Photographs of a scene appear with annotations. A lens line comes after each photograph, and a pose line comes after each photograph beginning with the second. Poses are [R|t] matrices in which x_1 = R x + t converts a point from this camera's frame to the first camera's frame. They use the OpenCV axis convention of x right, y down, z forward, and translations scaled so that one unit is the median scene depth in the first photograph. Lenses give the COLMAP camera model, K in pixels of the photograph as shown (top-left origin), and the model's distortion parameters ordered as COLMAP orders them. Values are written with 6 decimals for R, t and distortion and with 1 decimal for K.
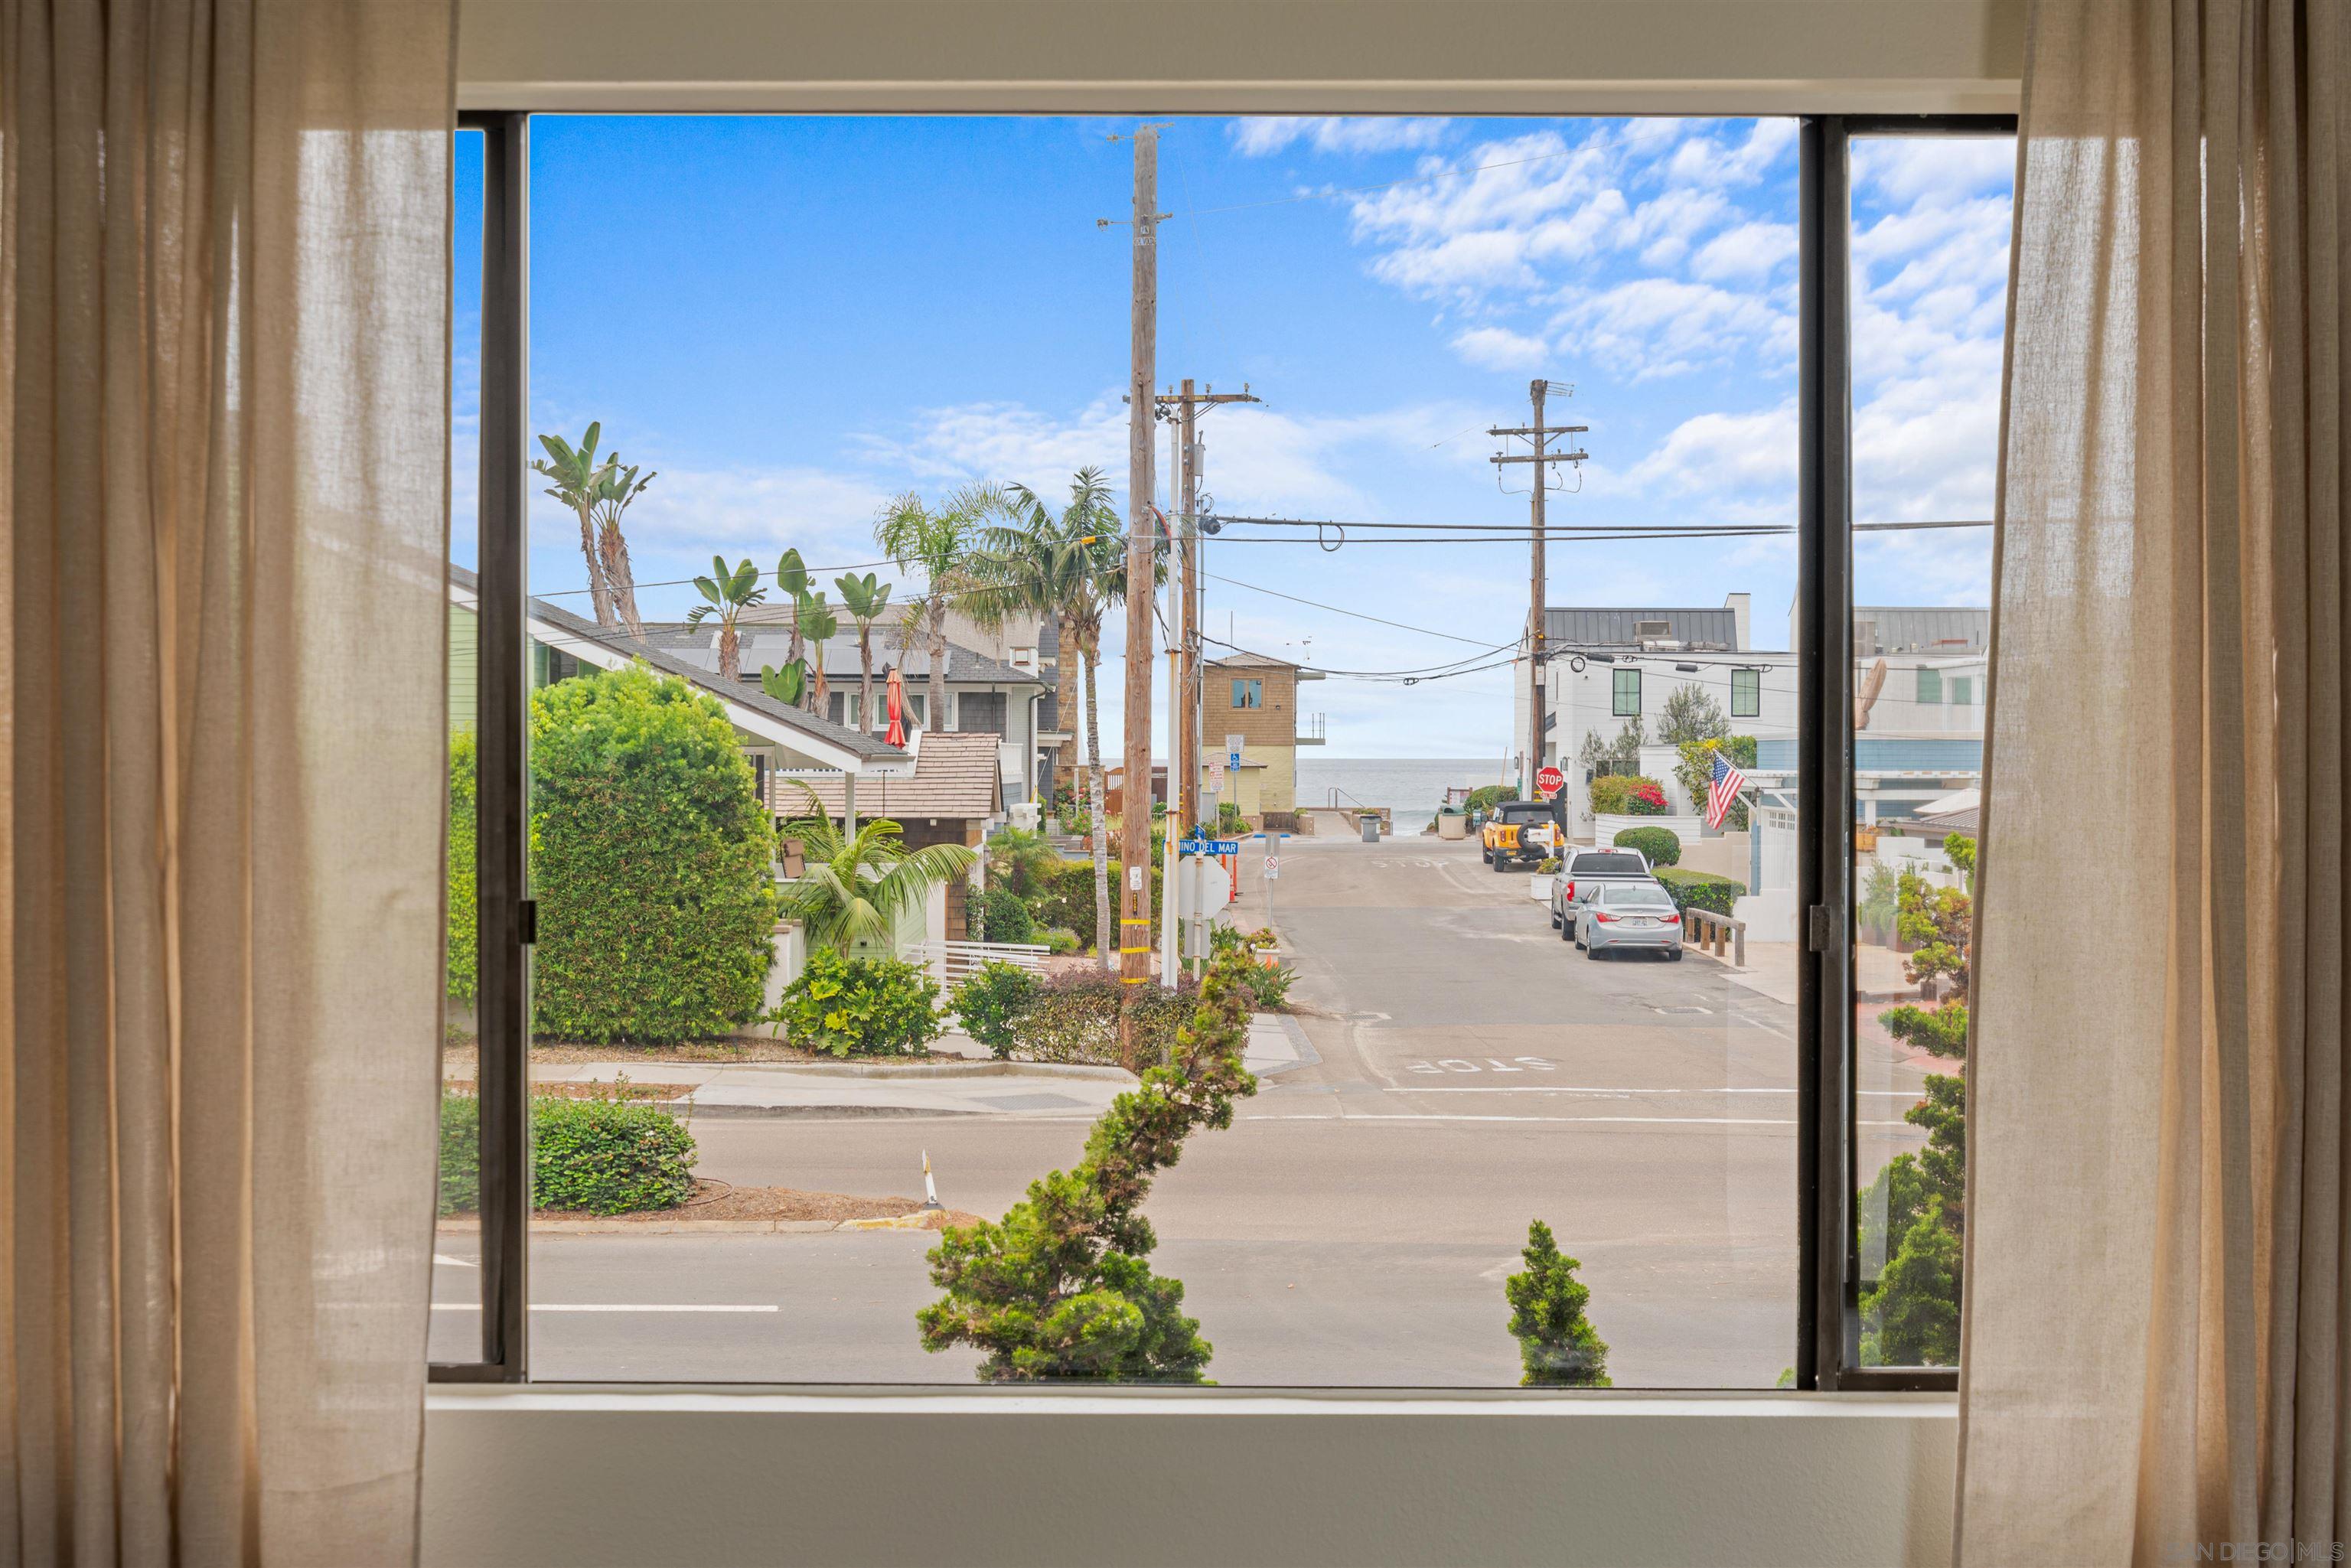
lens RADIAL K [[3413.4, 0, 1176.3], [0, 3413.4, 783.5], [0, 0, 1]] dist [-0.022725, 0.000000]
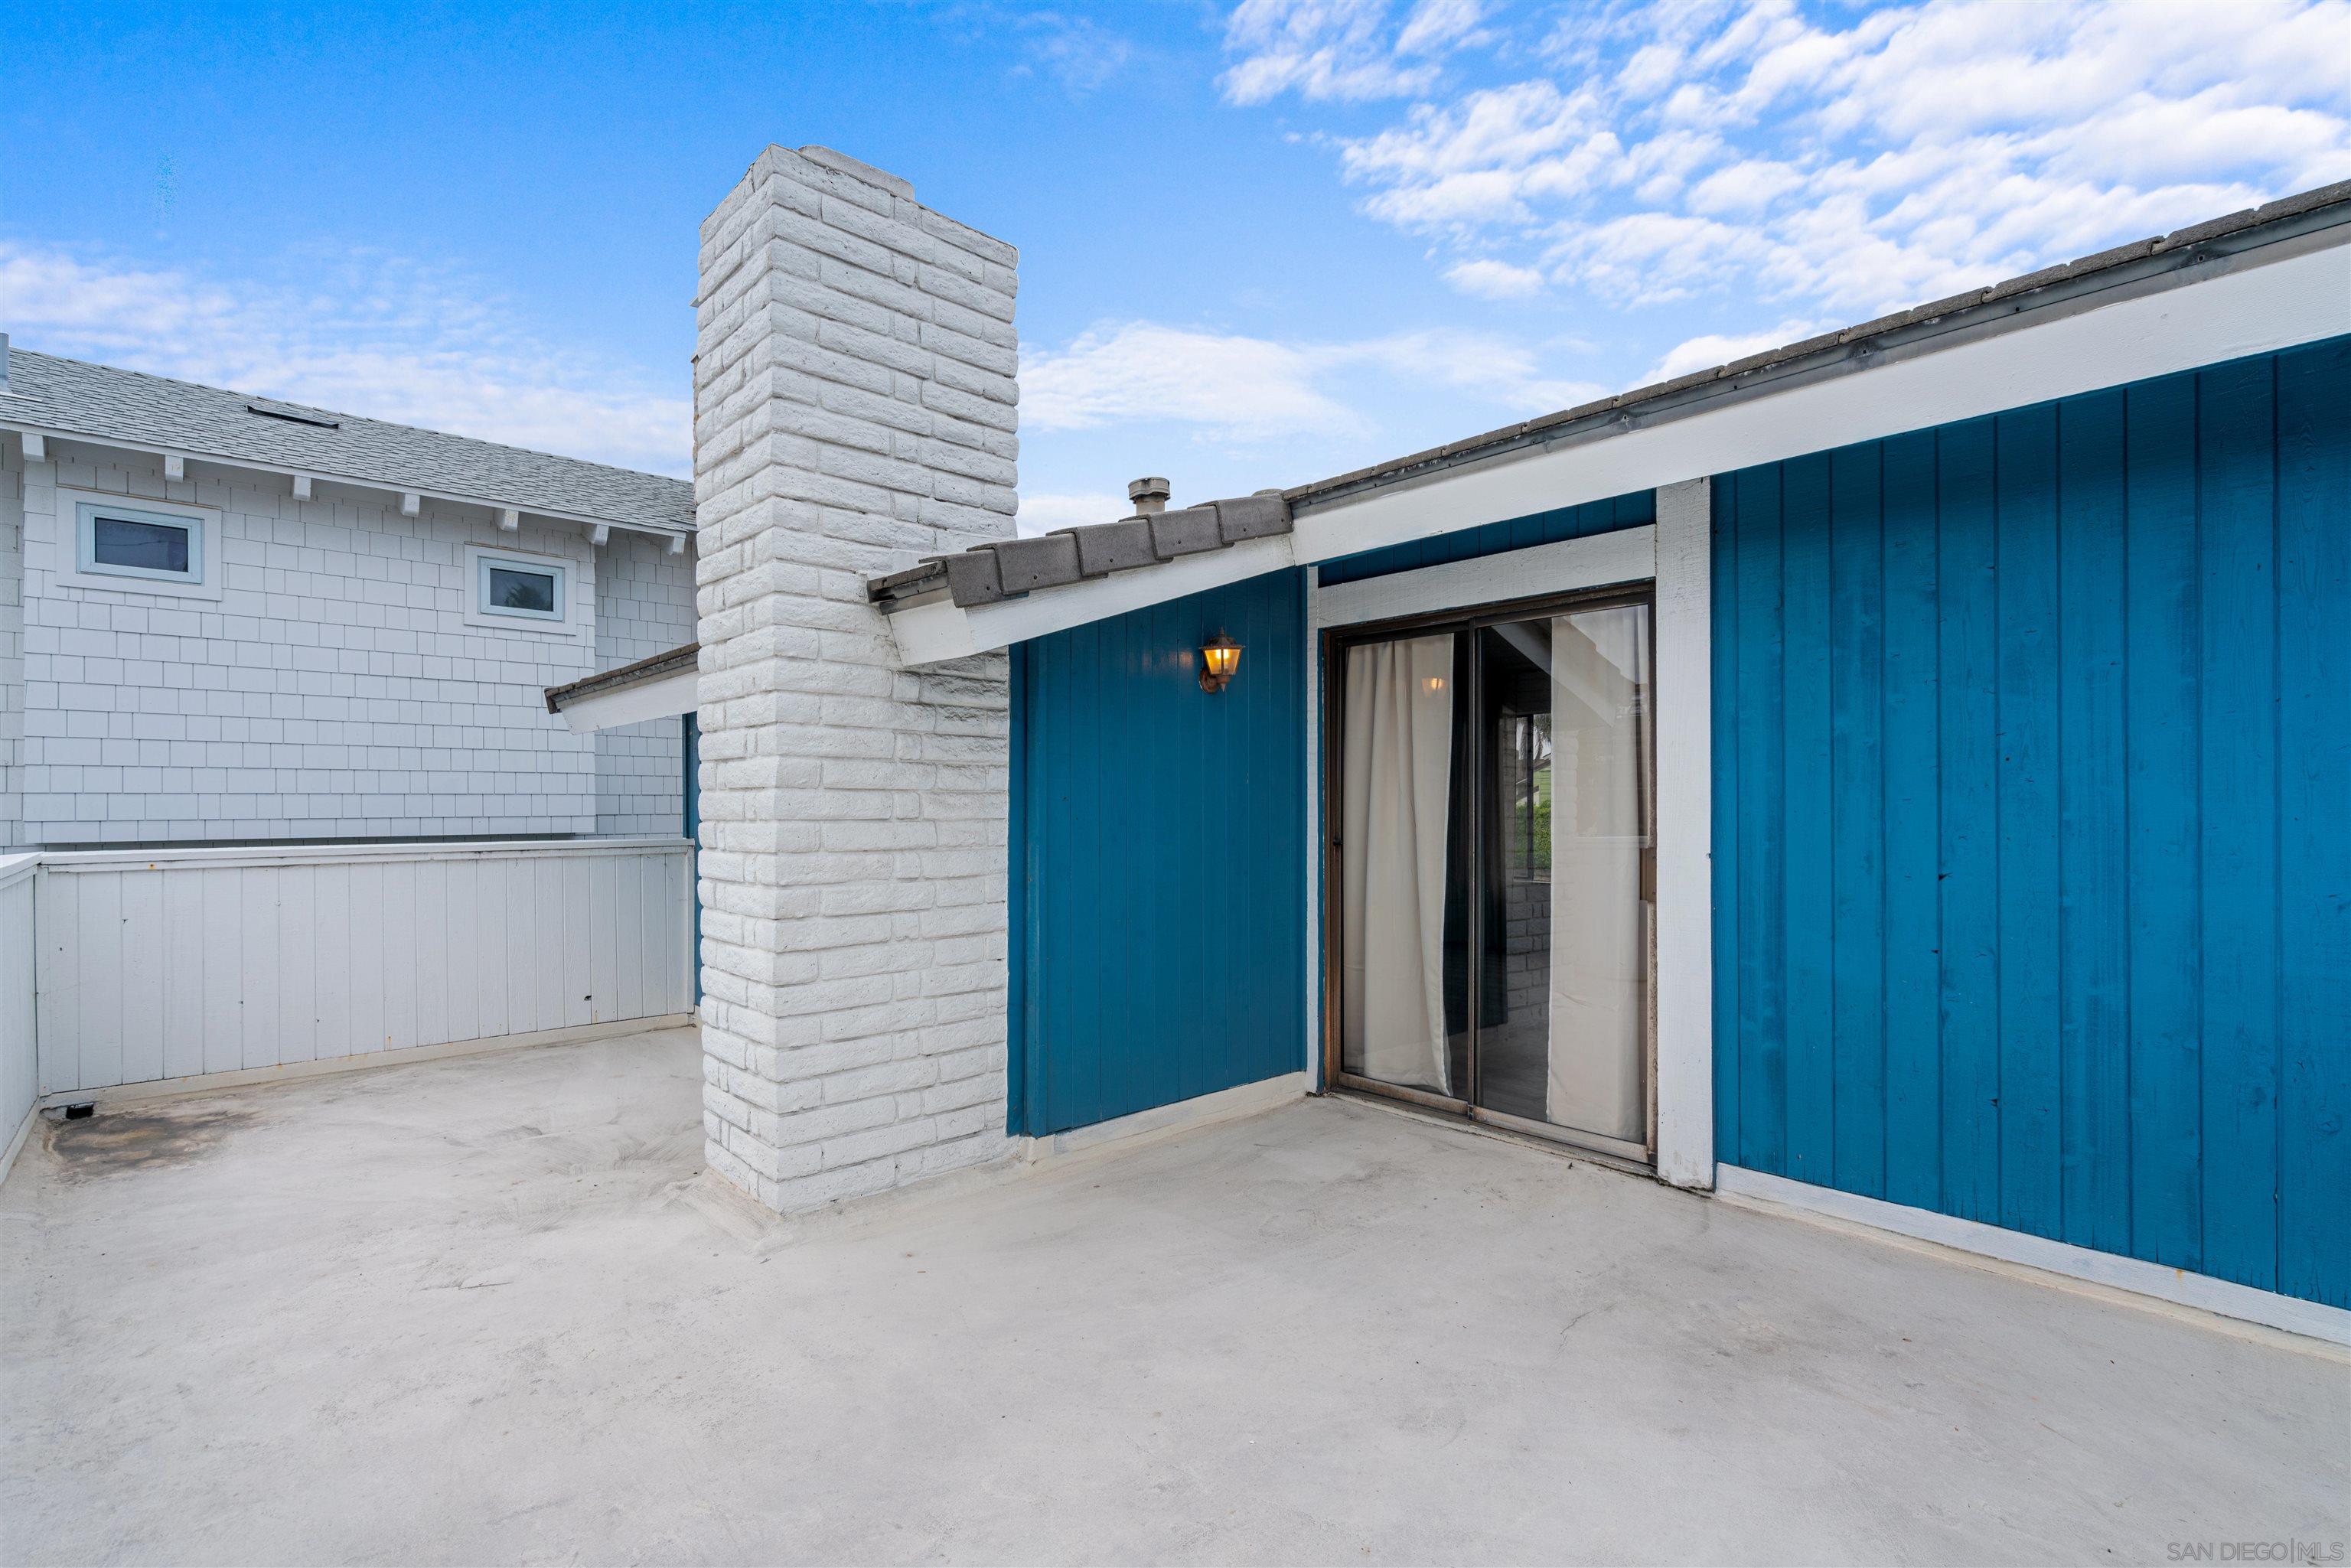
lens RADIAL K [[1076.2, 0, 1173.8], [0, 1076.2, 774.7], [0, 0, 1]] dist [-0.000320, -0.000320]
pose [[0.950683, -0.009845, 0.310007, -0.112686], [0.001688, 0.999646, 0.026569, 0.022628], [-0.310158, -0.024735, 0.950363, 0.704975]]
